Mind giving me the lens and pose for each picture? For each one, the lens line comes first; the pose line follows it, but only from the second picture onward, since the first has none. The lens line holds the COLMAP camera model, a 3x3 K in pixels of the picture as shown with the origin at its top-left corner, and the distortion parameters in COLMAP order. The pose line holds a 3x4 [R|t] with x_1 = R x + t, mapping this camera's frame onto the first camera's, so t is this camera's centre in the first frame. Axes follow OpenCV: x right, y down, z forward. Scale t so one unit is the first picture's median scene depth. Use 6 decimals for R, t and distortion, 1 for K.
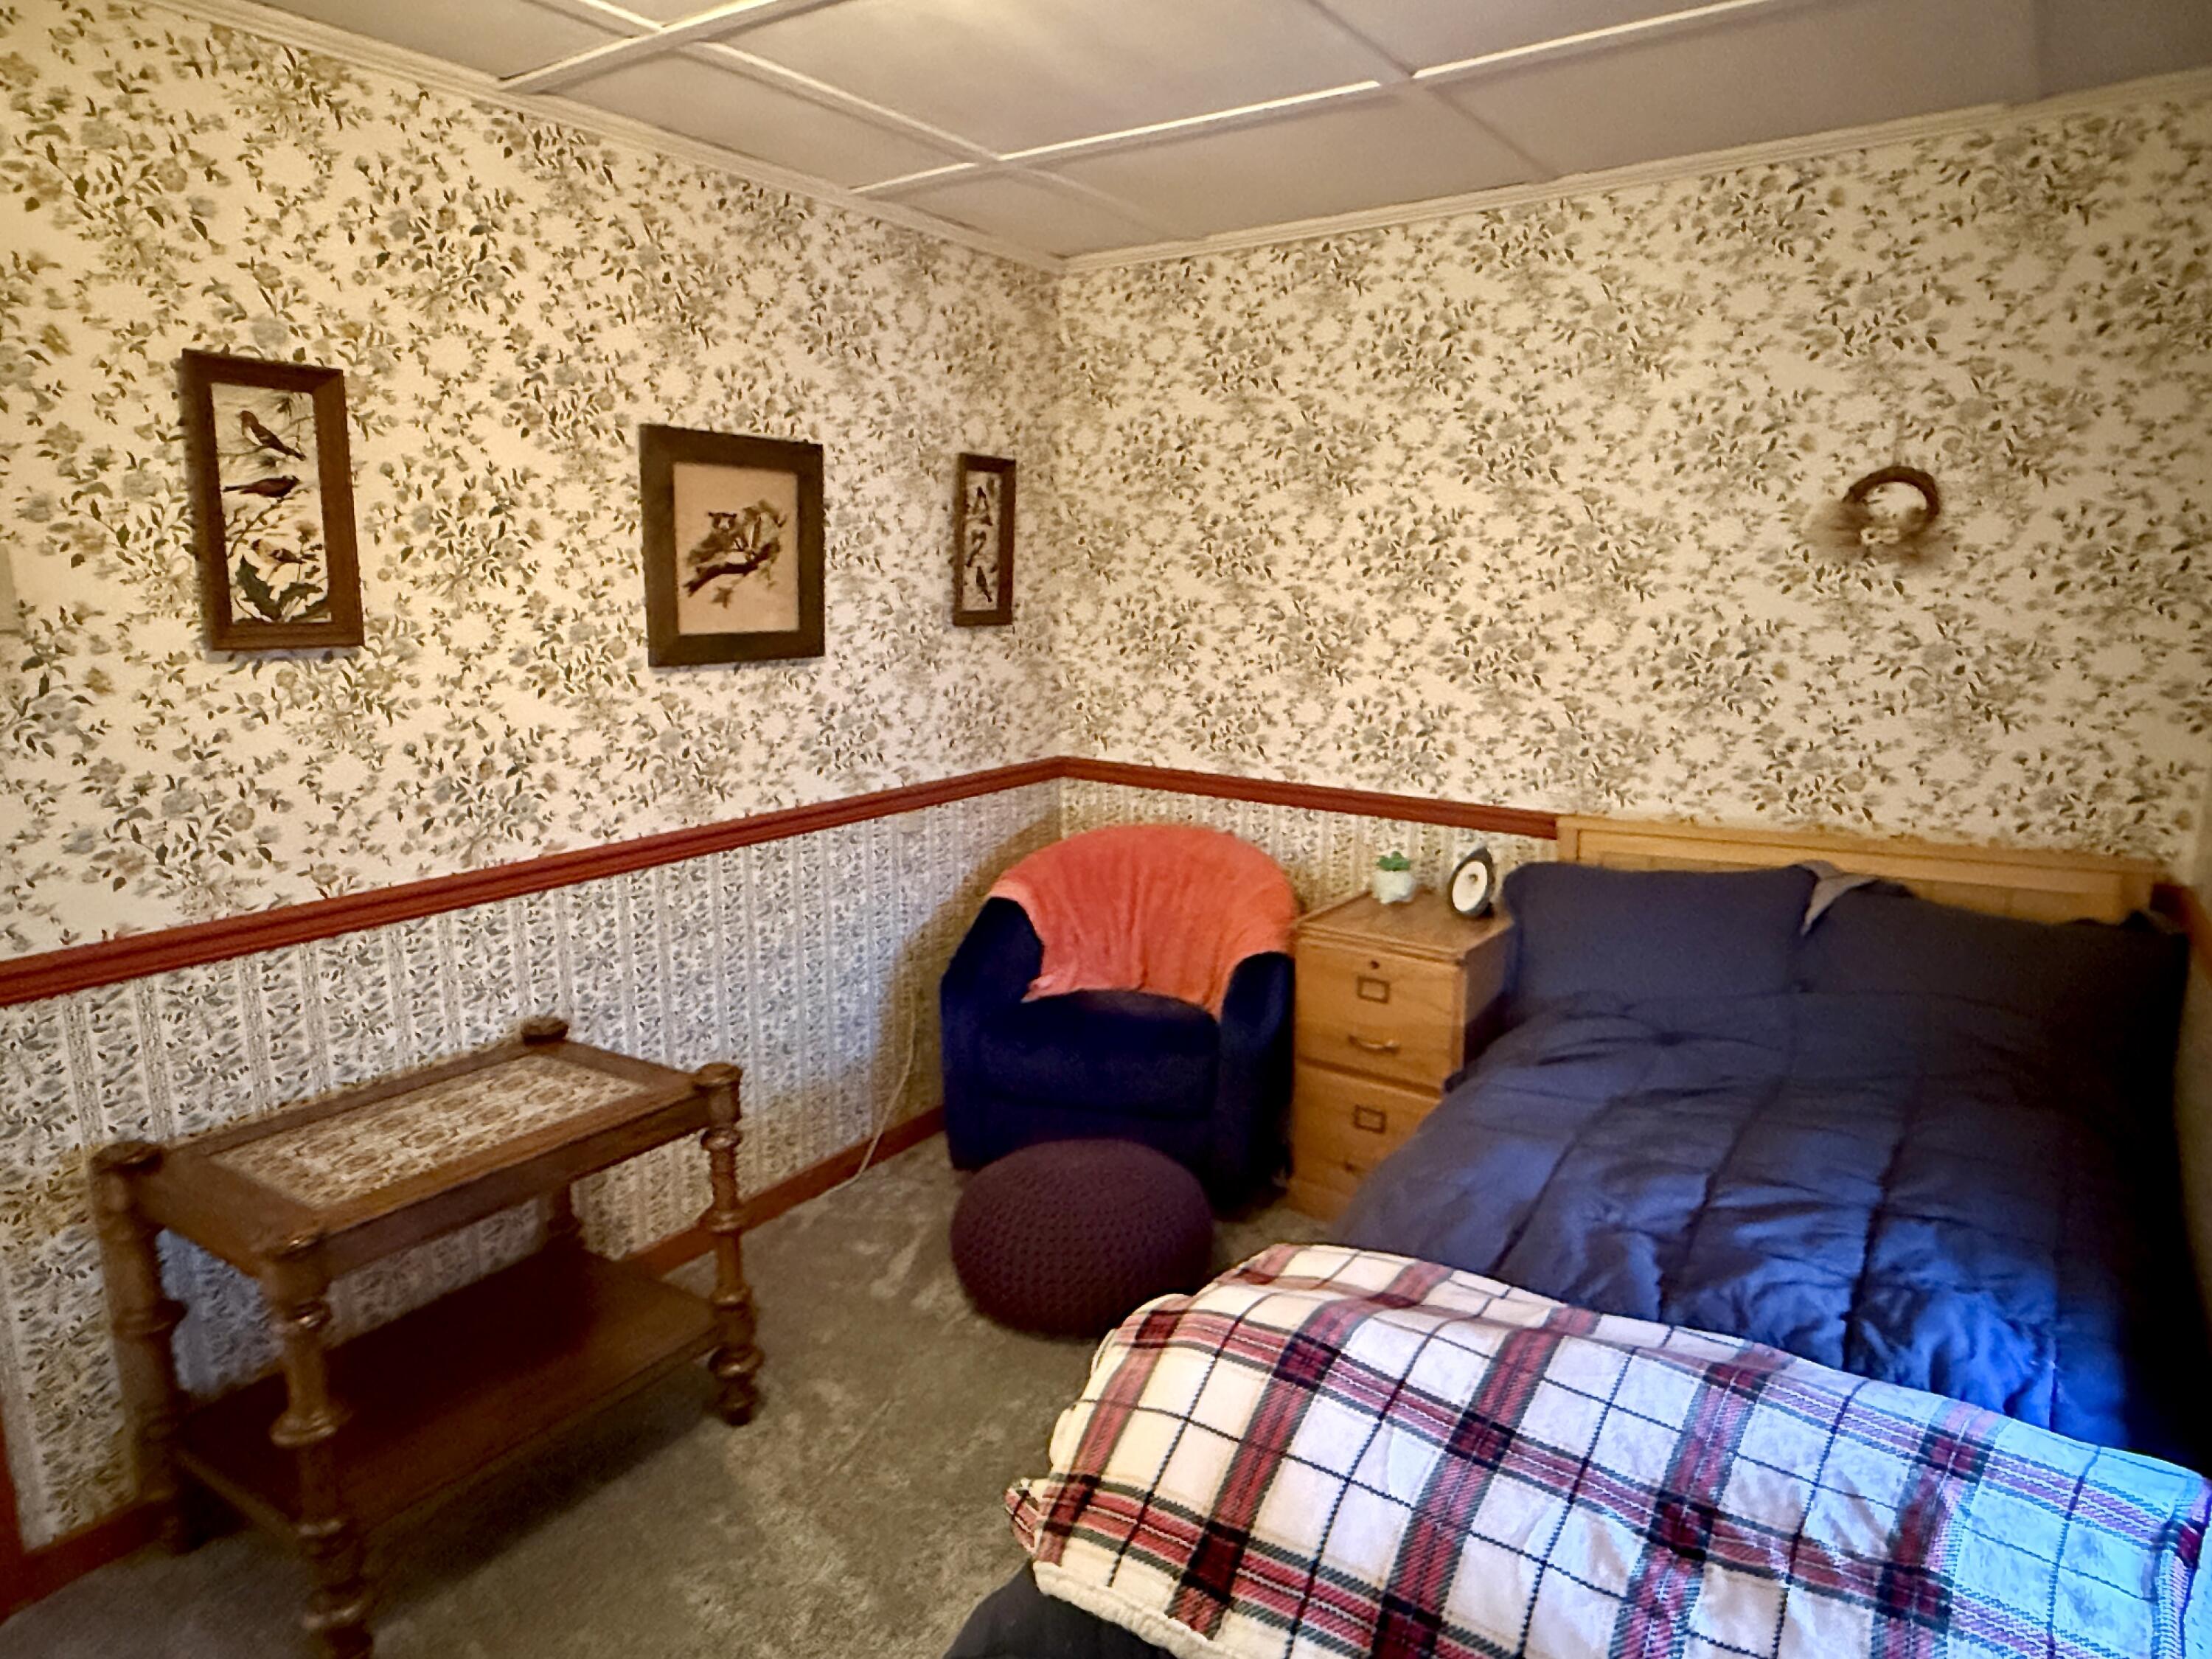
lens RADIAL K [[1363.9, 0, 1126.3], [0, 1363.9, 834.0], [0, 0, 1]] dist [-0.004774, 0.003004]
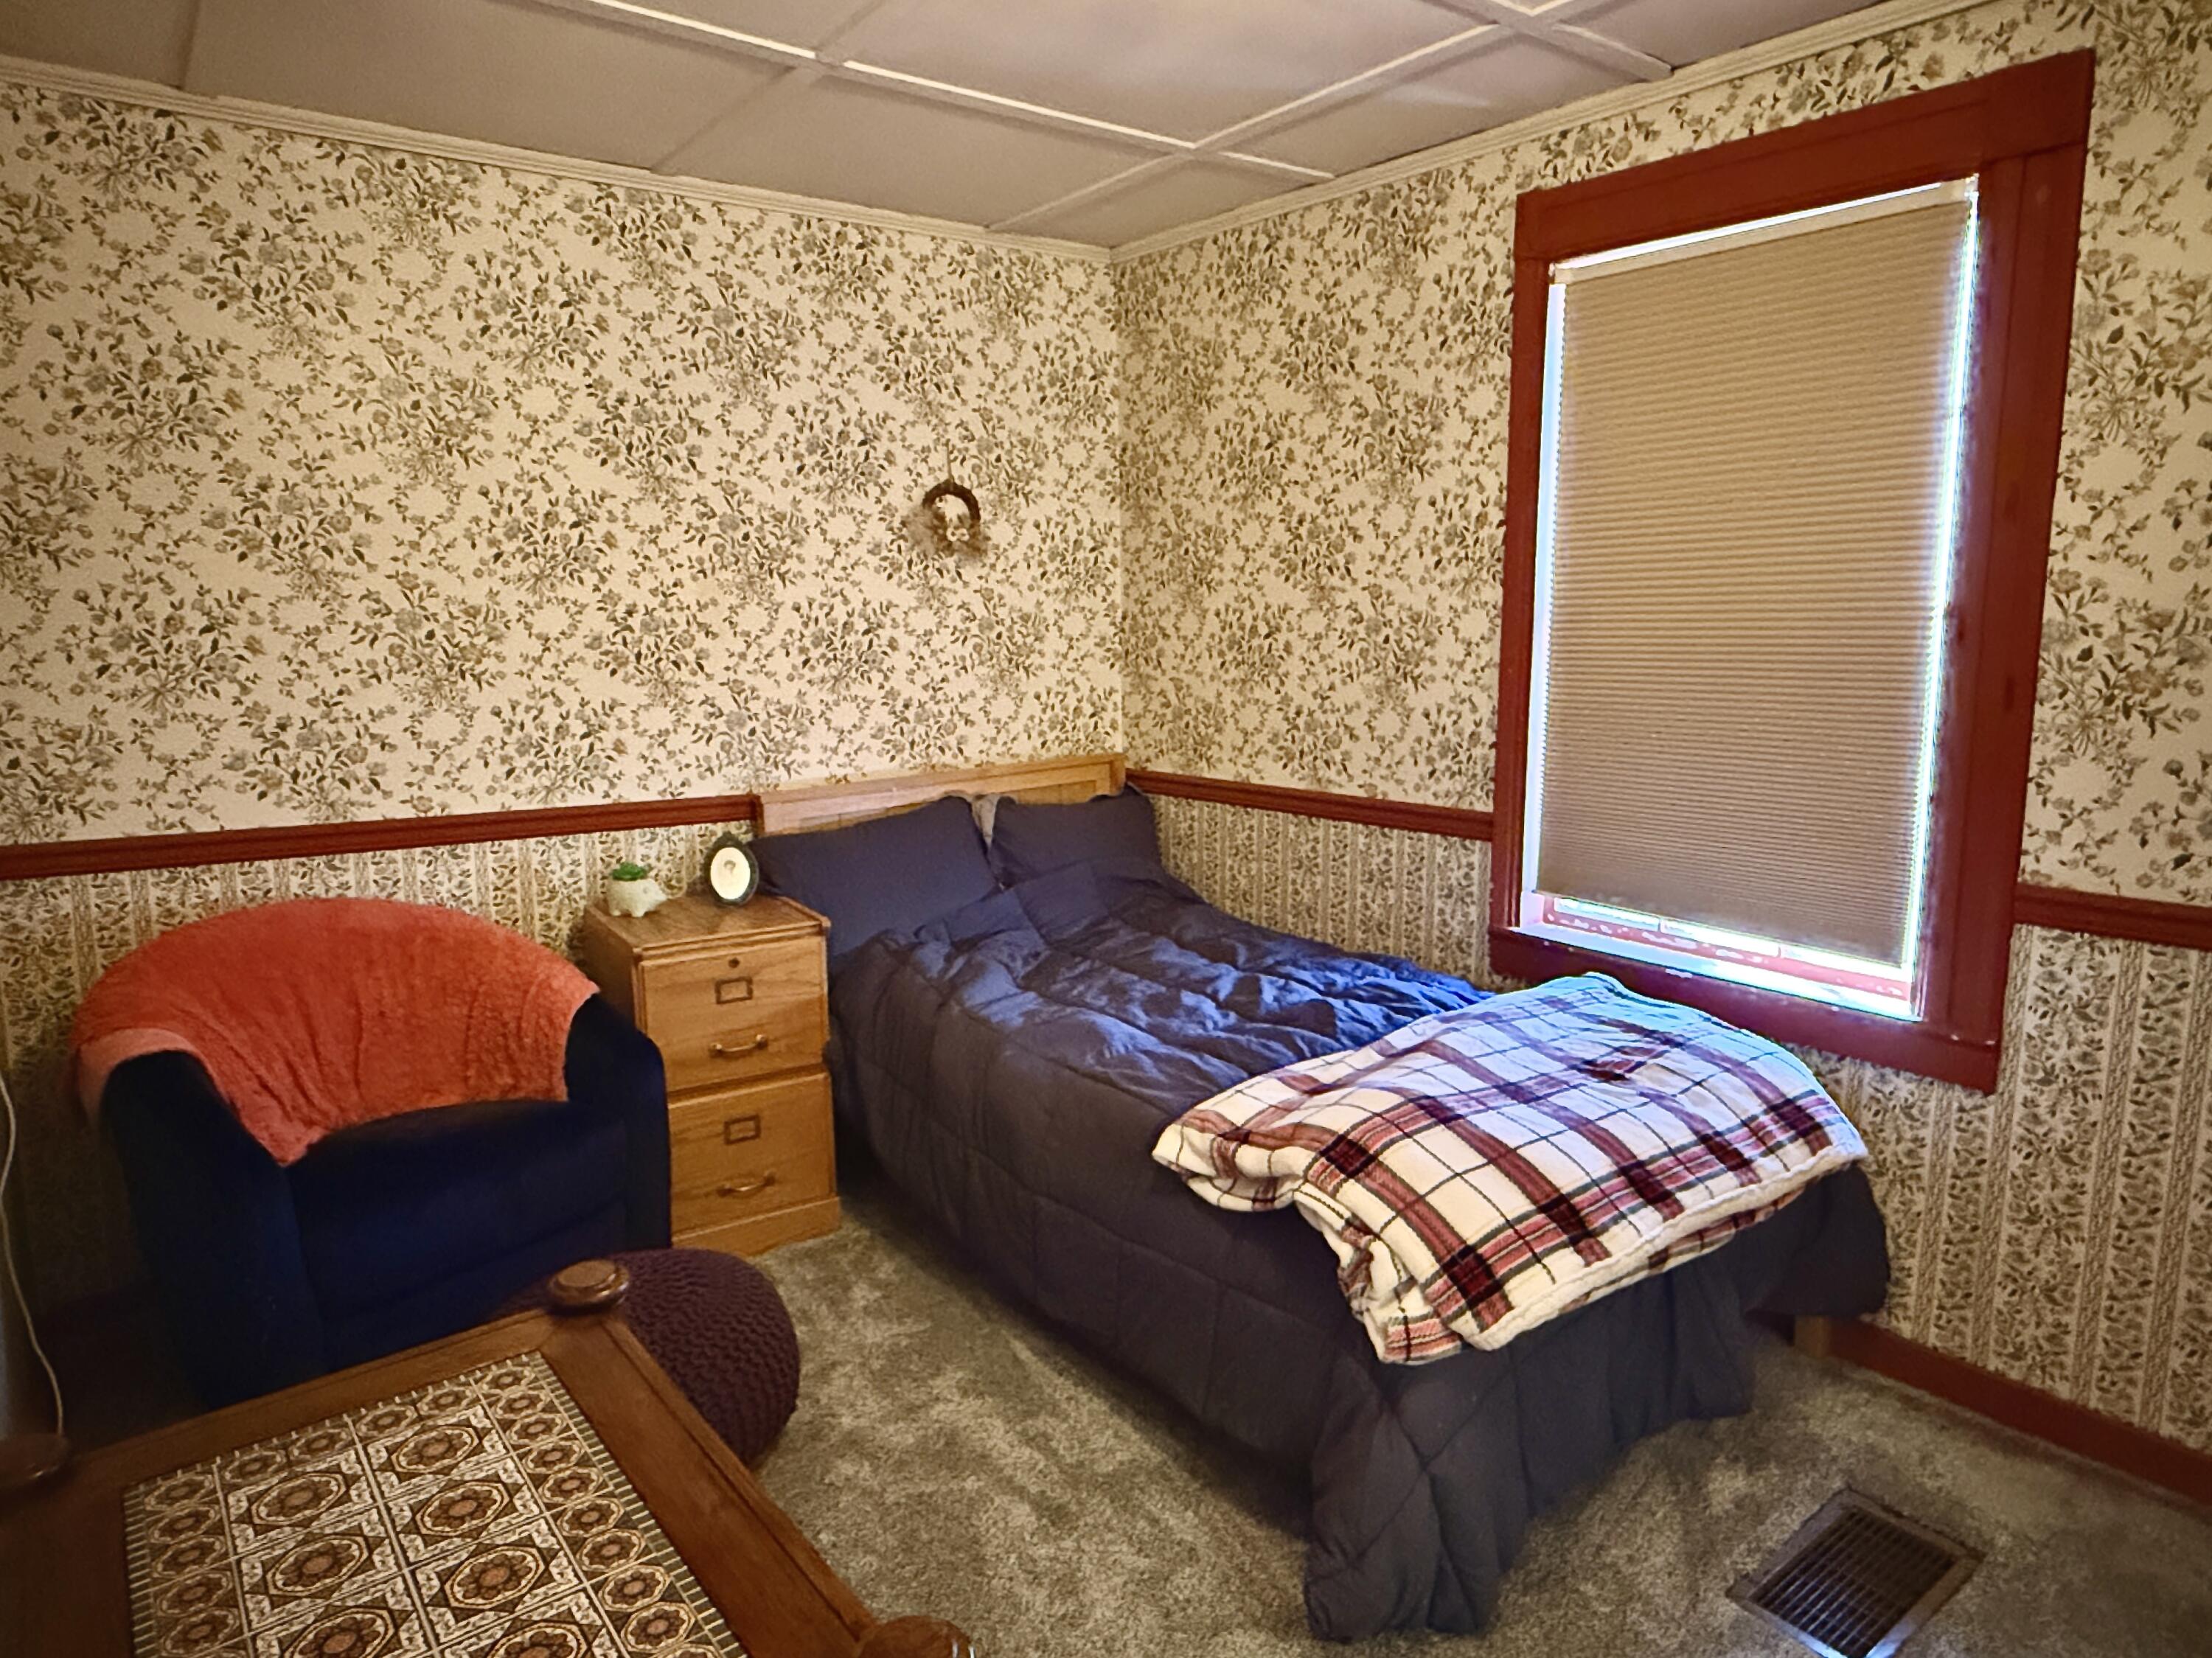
lens RADIAL K [[1363.8, 0, 1125.3], [0, 1363.8, 825.6], [0, 0, 1]] dist [-0.004774, 0.003004]
pose [[0.322854, -0.147852, 0.934829, -0.632249], [0.194740, 0.976966, 0.087260, -0.028328], [-0.926197, 0.153876, 0.344210, 0.430620]]
